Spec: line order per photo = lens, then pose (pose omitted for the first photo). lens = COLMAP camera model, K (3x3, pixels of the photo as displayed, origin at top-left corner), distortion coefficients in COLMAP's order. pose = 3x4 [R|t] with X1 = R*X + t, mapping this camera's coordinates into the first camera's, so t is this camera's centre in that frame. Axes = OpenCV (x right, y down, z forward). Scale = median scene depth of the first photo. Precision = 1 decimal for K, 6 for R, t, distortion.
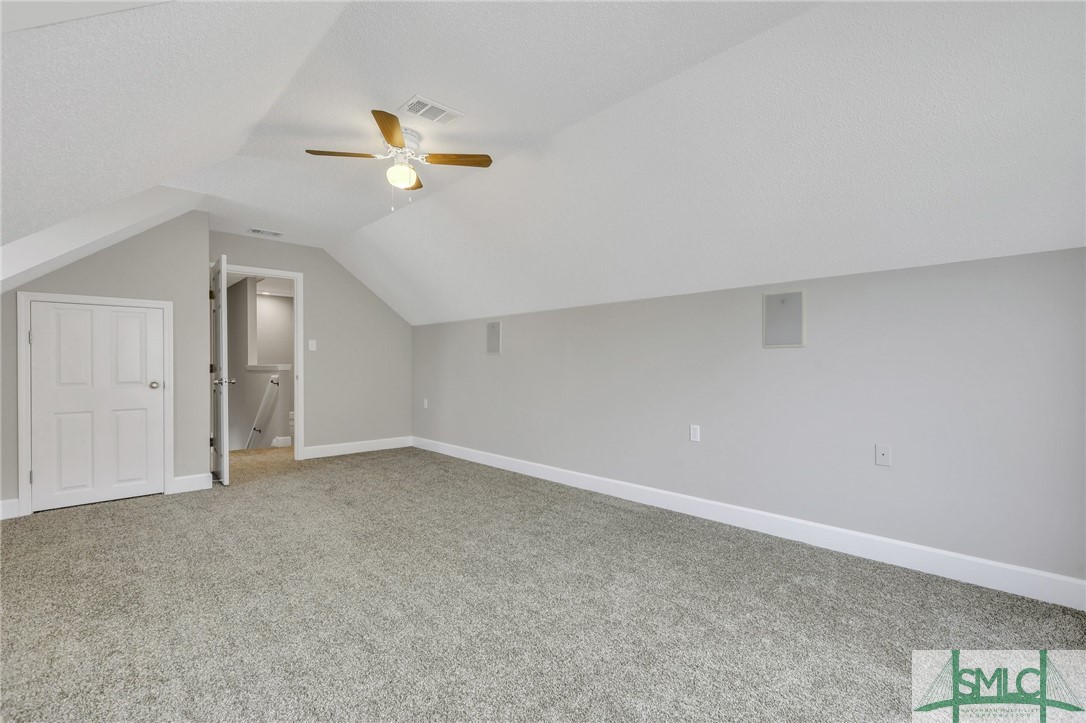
lens RADIAL K [[486.6, 0, 542.9], [0, 486.6, 366.1], [0, 0, 1]] dist [-0.000728, 0.000639]
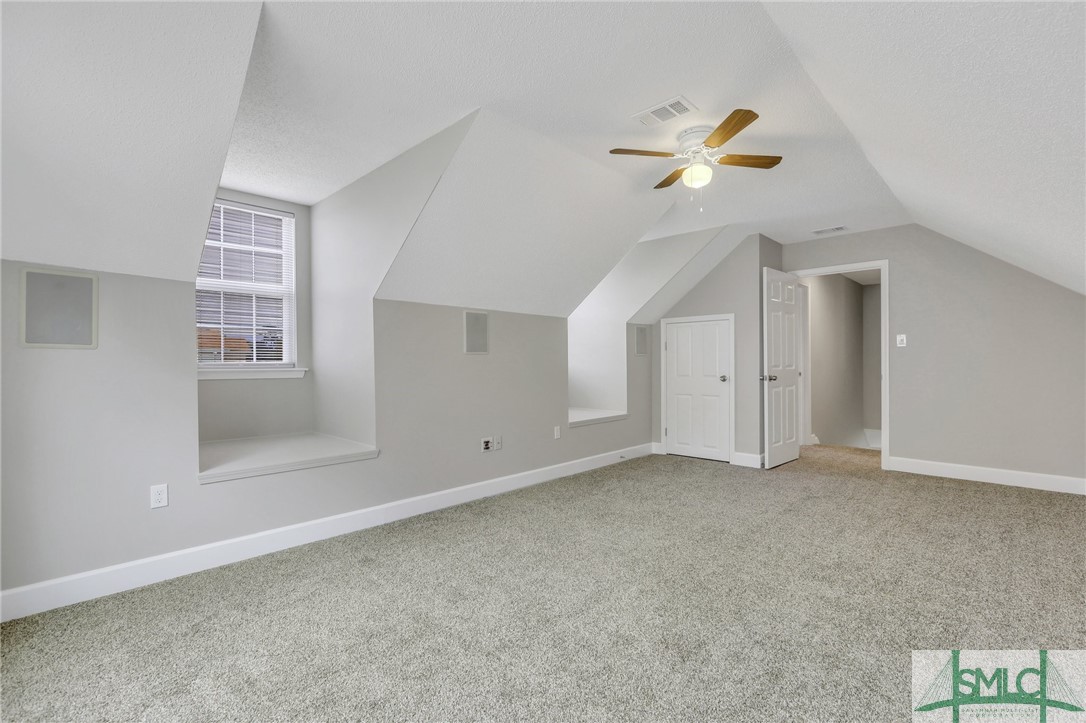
lens RADIAL K [[492.1, 0, 540.9], [0, 492.1, 361.0], [0, 0, 1]] dist [-0.003073, -0.000212]
pose [[0.035349, -0.003195, -0.999370, 0.504725], [-0.003615, 0.999988, -0.003325, -0.002059], [0.999368, 0.003730, 0.035337, 0.456772]]
